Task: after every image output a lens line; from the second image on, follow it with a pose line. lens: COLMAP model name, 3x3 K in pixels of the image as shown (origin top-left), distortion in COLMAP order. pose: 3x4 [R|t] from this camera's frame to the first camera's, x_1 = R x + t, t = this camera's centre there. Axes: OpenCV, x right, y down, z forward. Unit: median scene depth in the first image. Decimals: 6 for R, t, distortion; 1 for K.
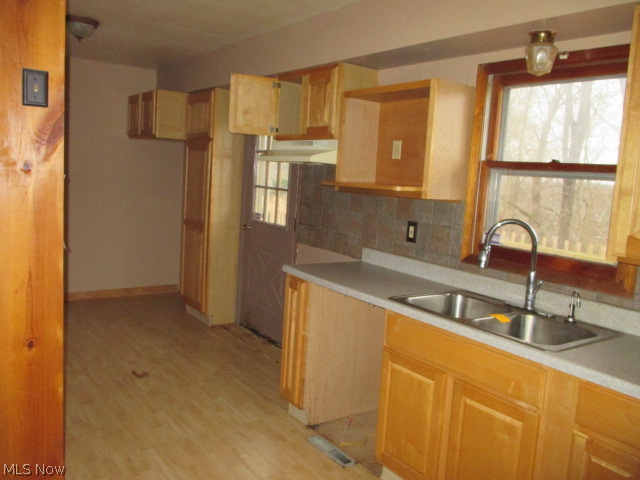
lens RADIAL K [[549.1, 0, 320.0], [0, 549.1, 240.0], [0, 0, 1]] dist [-0.012985, -0.005300]
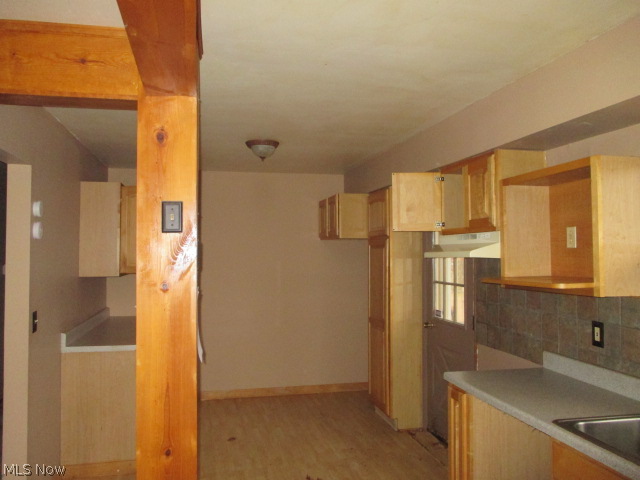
lens RADIAL K [[549.1, 0, 320.0], [0, 549.1, 240.0], [0, 0, 1]] dist [-0.012985, -0.005300]
pose [[0.913285, -0.073858, -0.400568, 0.118358], [0.010397, 0.987330, -0.158342, -0.027252], [0.407188, 0.140447, 0.902481, 0.061481]]
